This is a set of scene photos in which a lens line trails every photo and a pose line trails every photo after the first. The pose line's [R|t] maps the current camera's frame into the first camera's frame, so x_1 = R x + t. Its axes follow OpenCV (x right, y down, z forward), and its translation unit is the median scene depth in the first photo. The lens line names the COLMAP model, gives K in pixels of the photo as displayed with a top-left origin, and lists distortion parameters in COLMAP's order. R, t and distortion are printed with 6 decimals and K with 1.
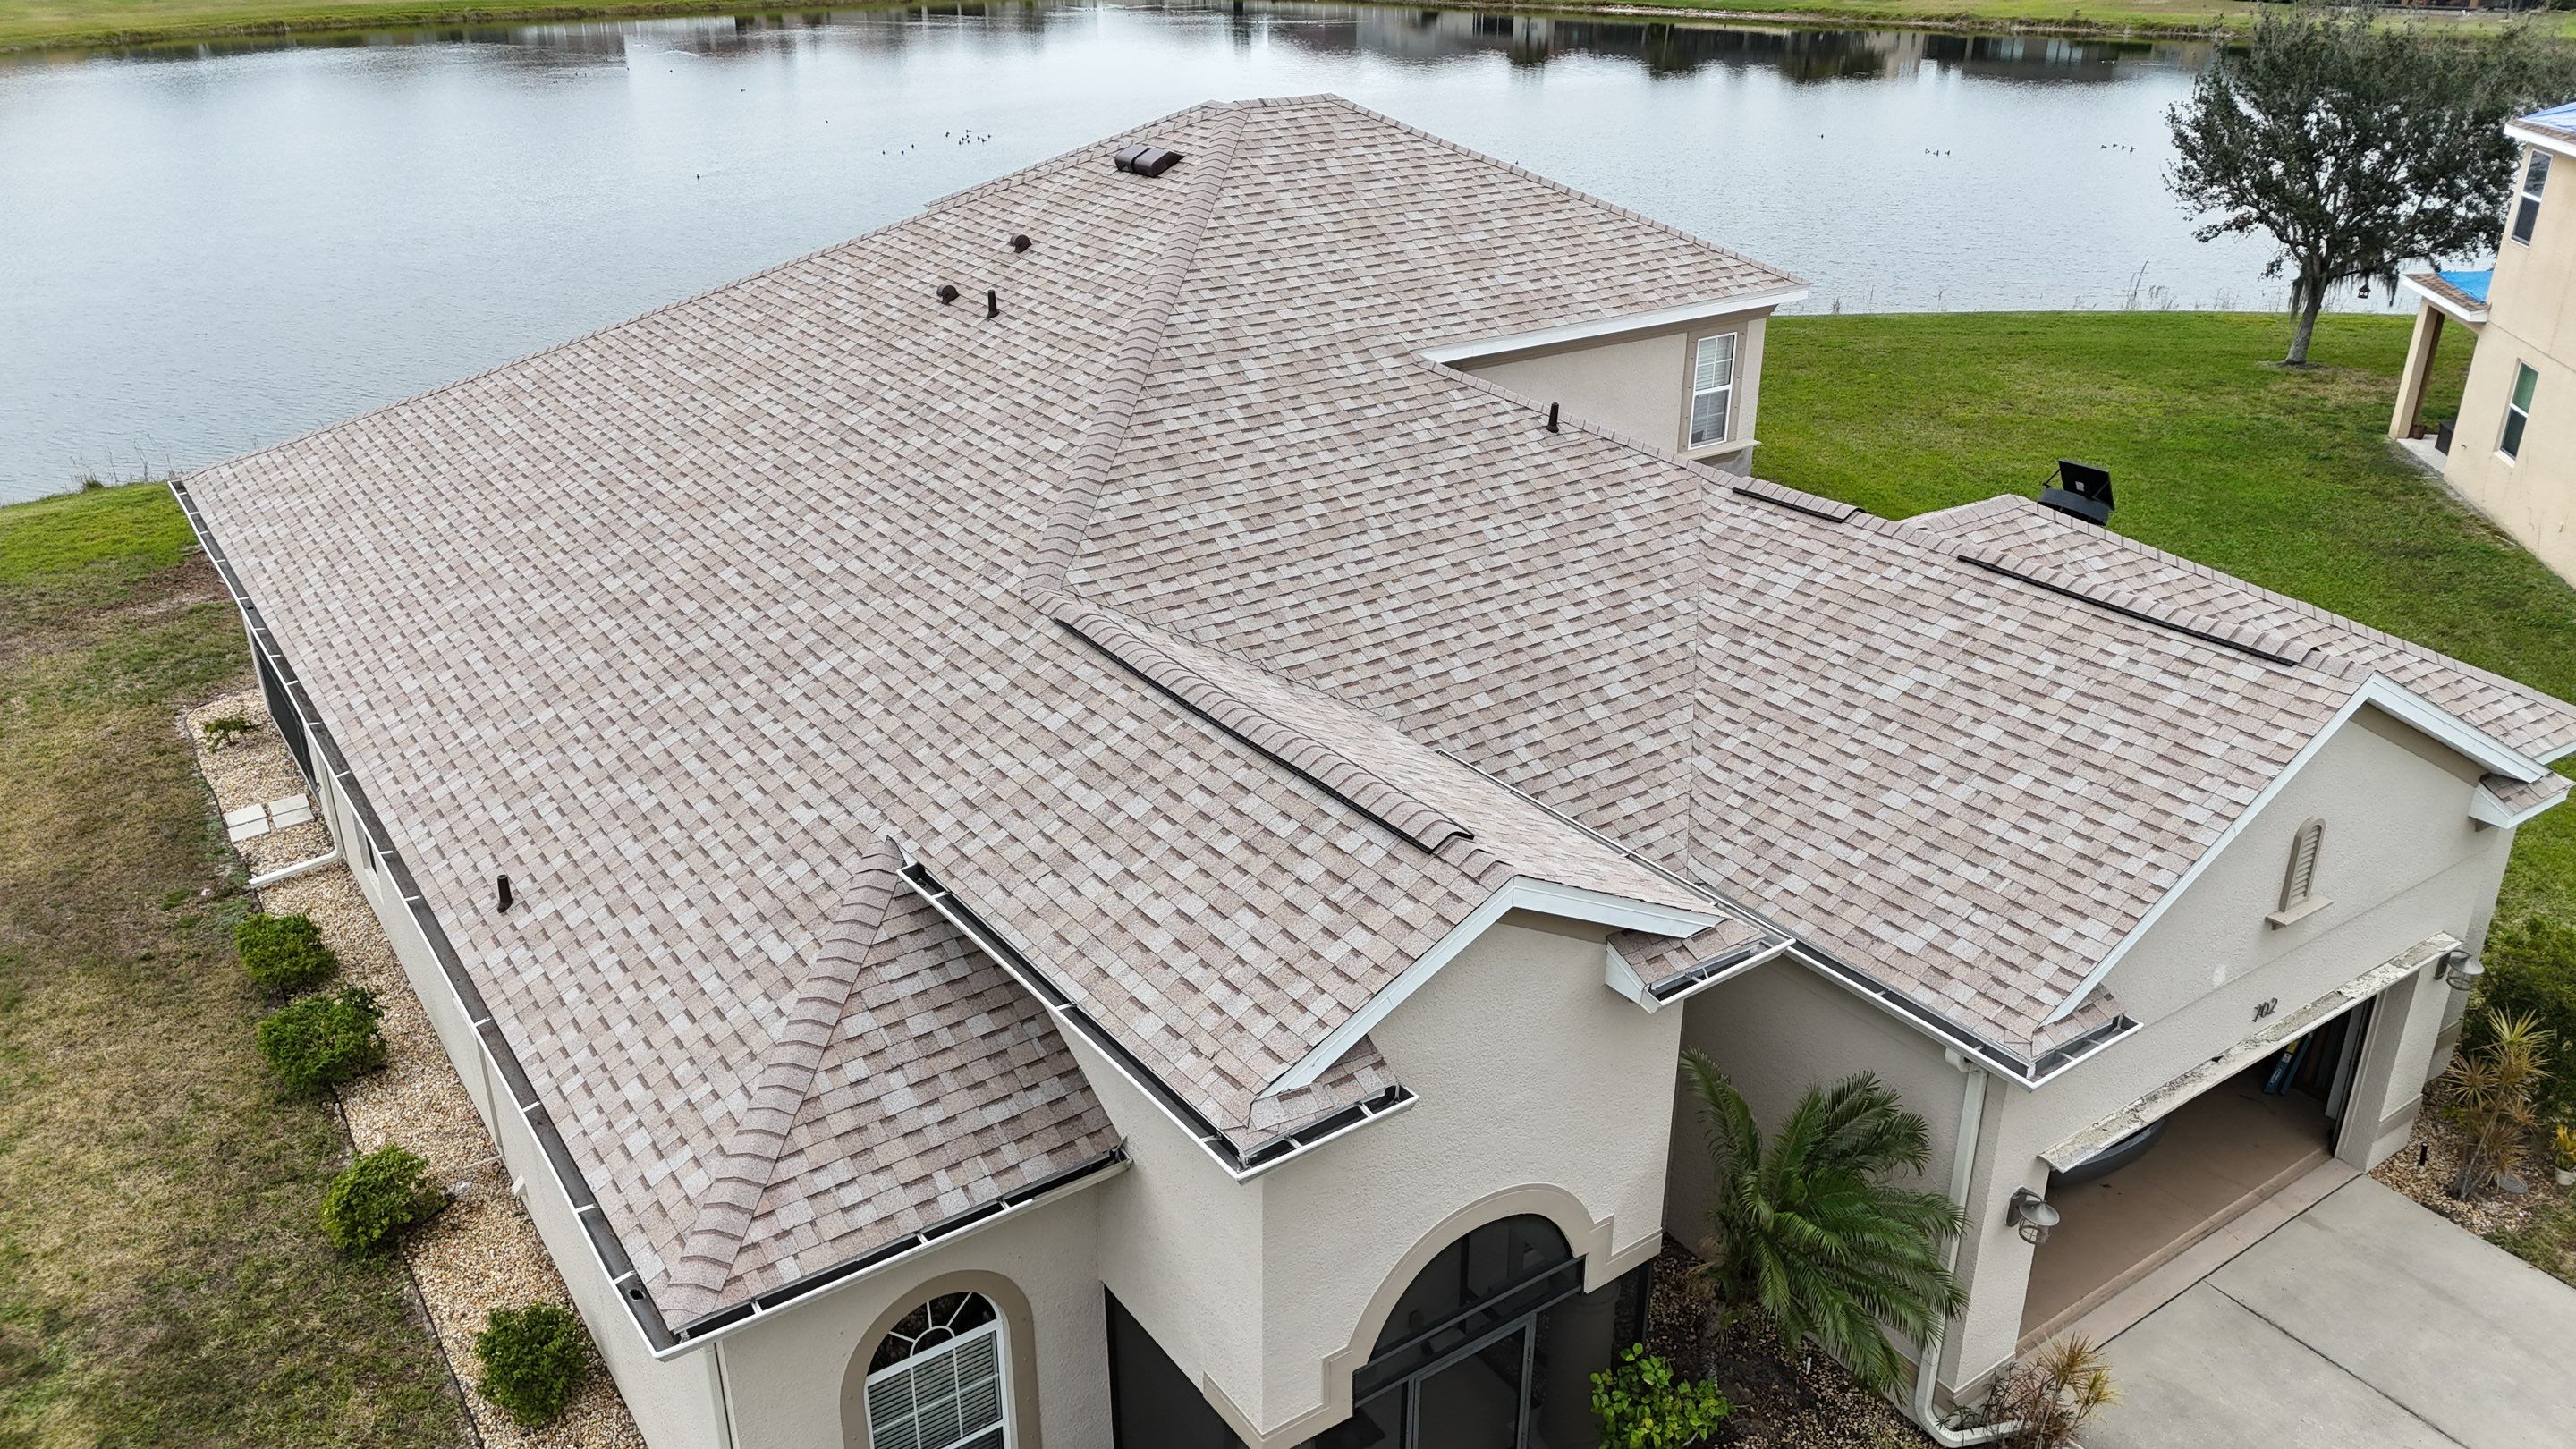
lens RADIAL K [[1931.6, 0, 1288.0], [0, 1931.6, 724.5], [0, 0, 1]] dist [0.002730, -0.001724]
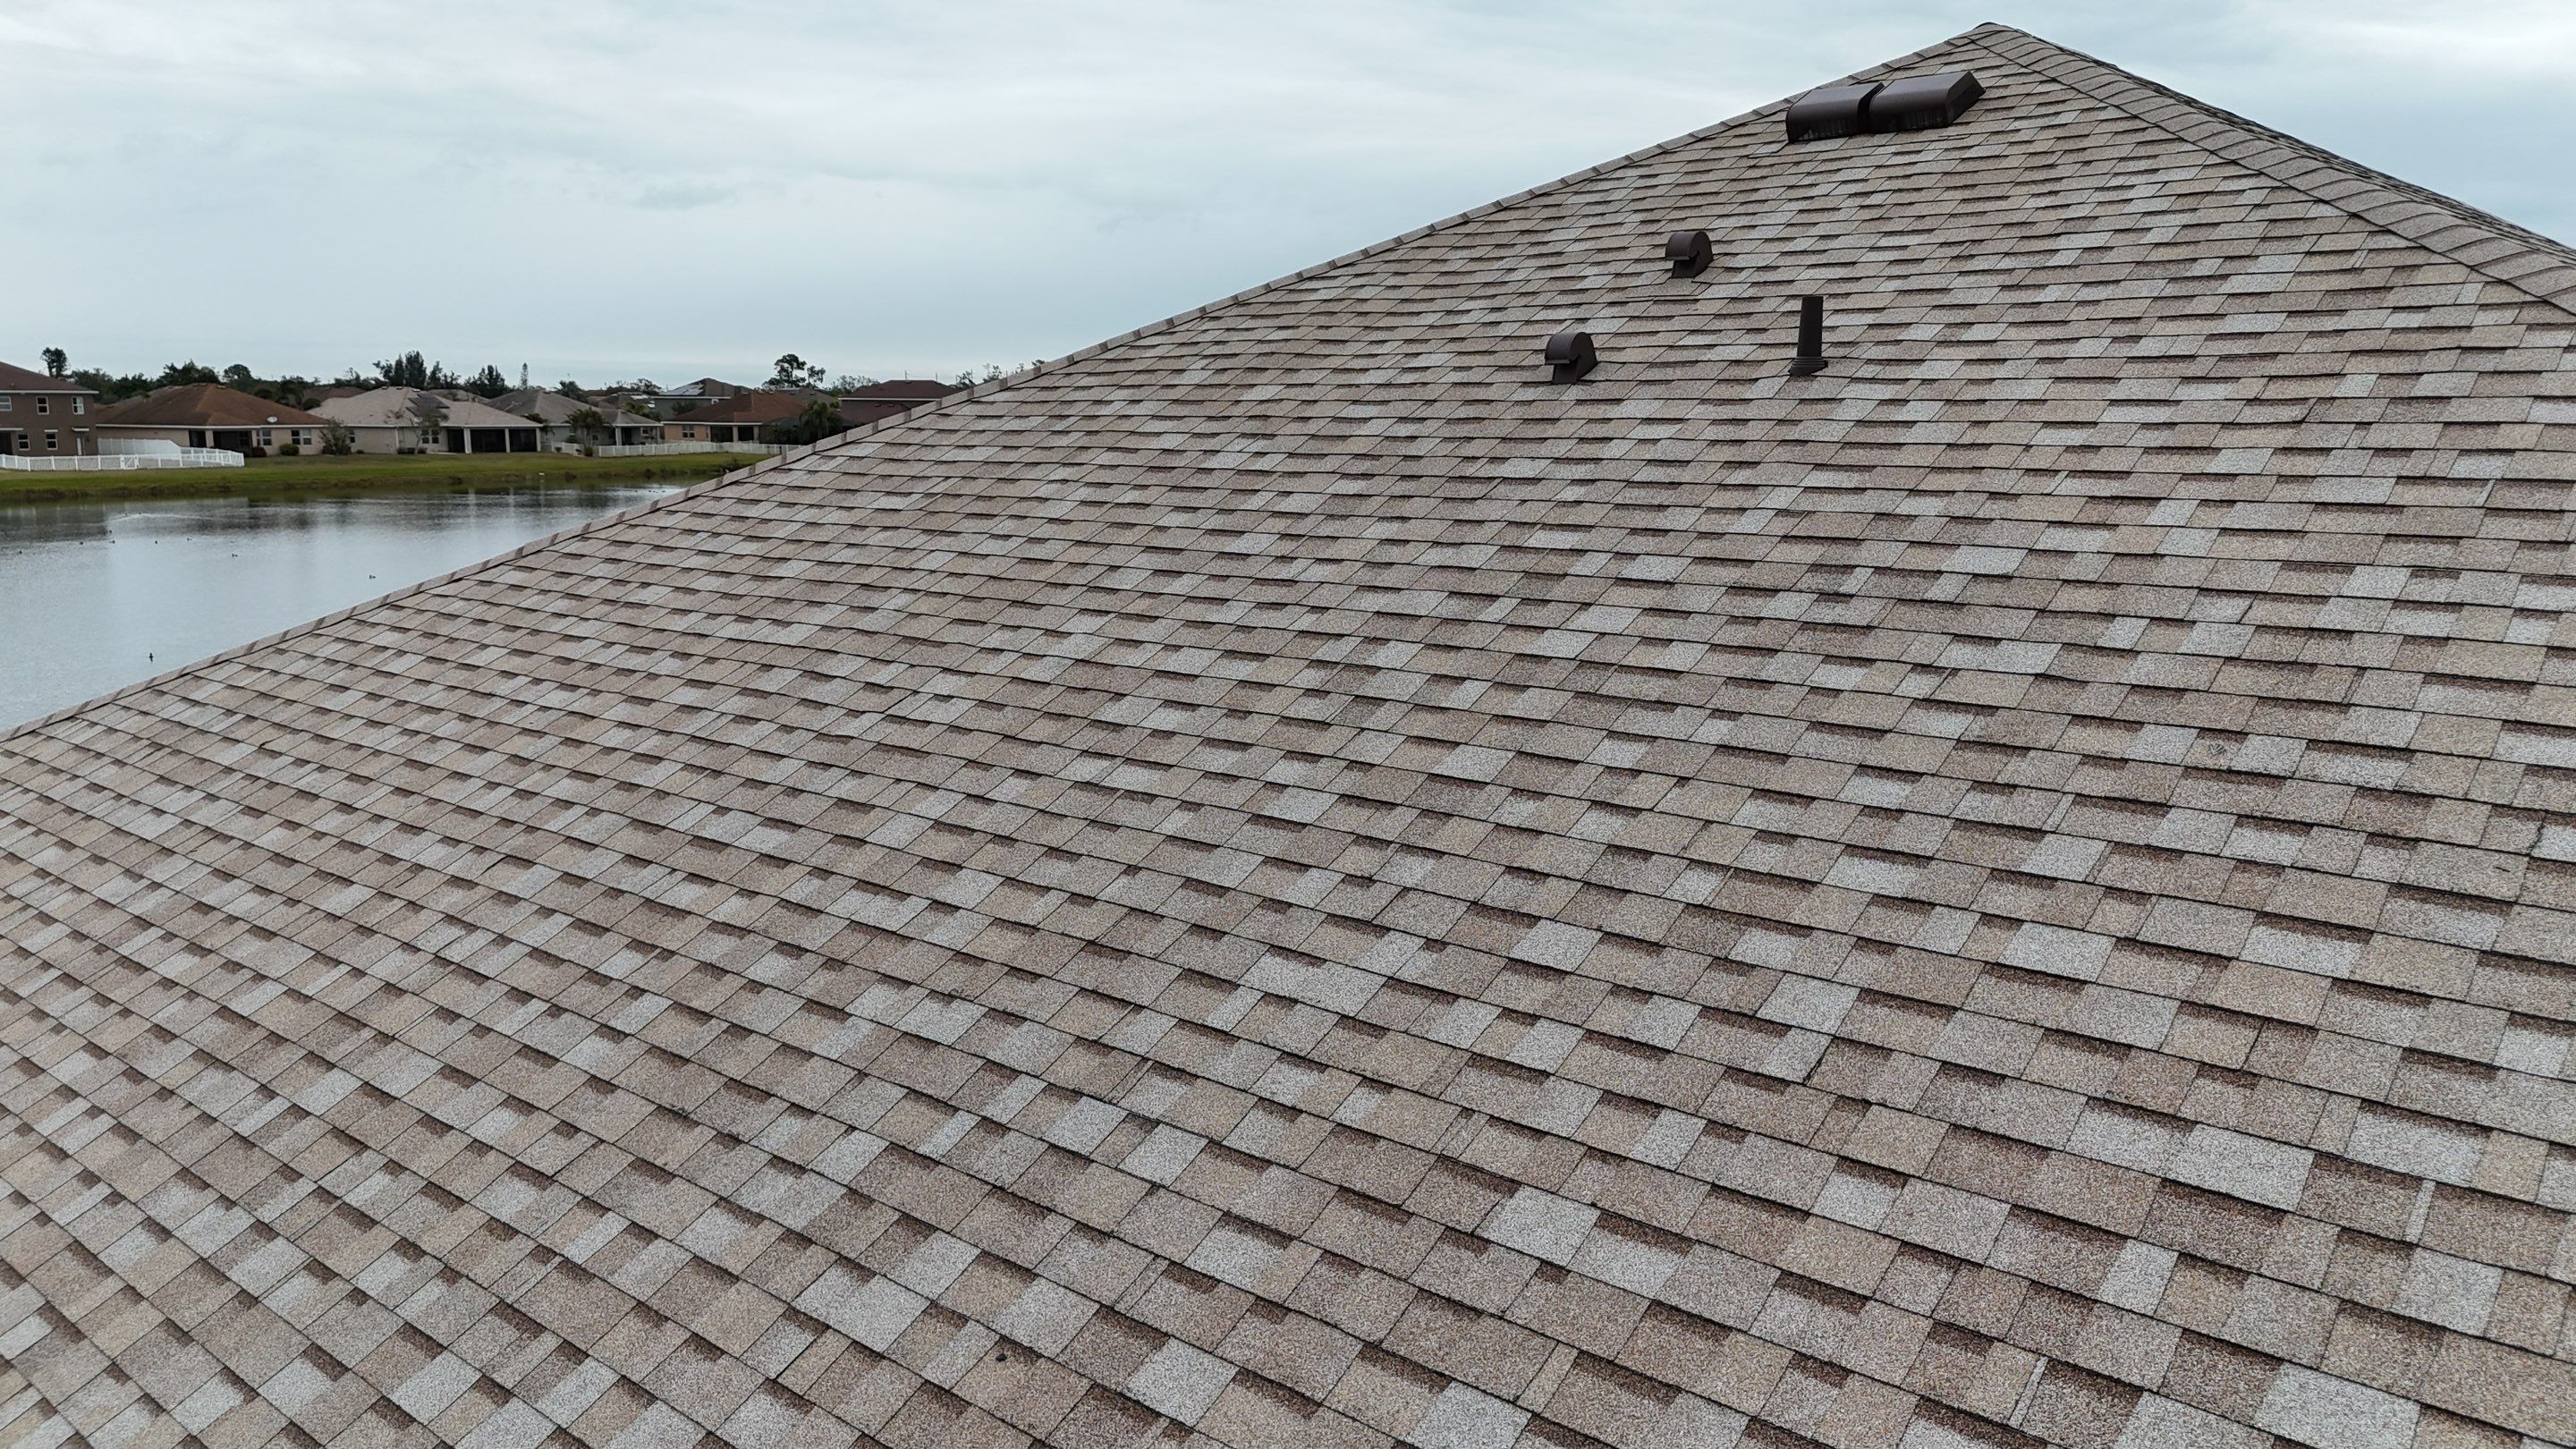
lens RADIAL K [[1851.0, 0, 1281.1], [0, 1851.0, 650.2], [0, 0, 1]] dist [0.047226, -0.059237]
pose [[0.966672, -0.034058, 0.253741, -0.380827], [0.103356, 0.958672, -0.265077, -0.090407], [-0.234227, 0.282468, 0.930242, 0.809216]]
